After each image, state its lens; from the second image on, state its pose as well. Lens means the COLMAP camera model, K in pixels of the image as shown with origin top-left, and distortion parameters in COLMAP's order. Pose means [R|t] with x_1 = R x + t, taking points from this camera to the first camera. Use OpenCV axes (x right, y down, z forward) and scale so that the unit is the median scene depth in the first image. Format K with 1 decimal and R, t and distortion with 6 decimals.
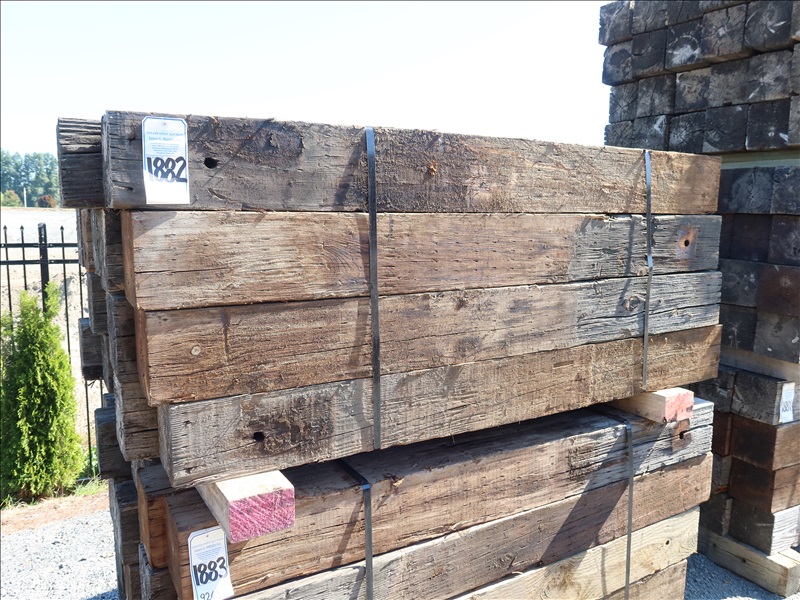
lens RADIAL K [[624.0, 0, 396.8], [0, 624.0, 296.8], [0, 0, 1]] dist [-0.030551, 0.014546]
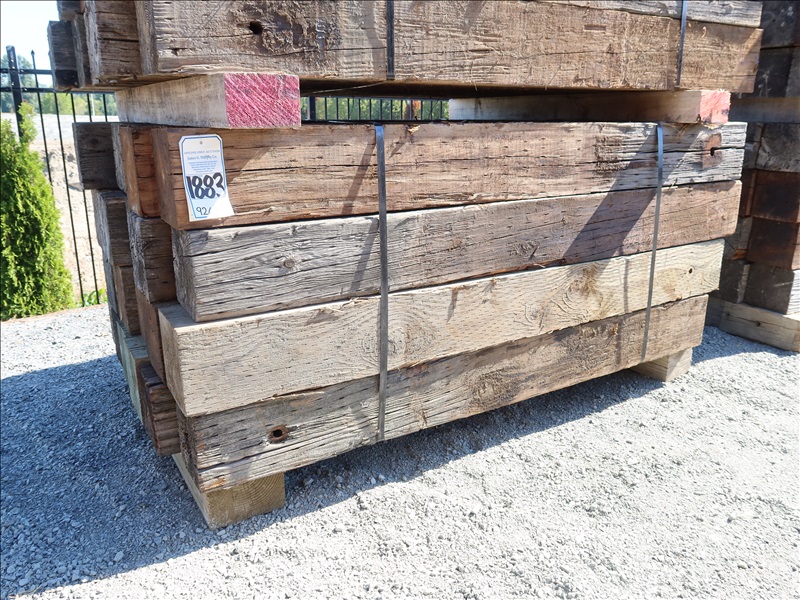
lens RADIAL K [[624.0, 0, 396.8], [0, 624.0, 296.8], [0, 0, 1]] dist [-0.030551, 0.014546]
pose [[0.999836, -0.012550, 0.013070, -0.029896], [0.010492, 0.989074, 0.147045, 0.327967], [-0.014772, -0.146884, 0.989043, 0.066040]]
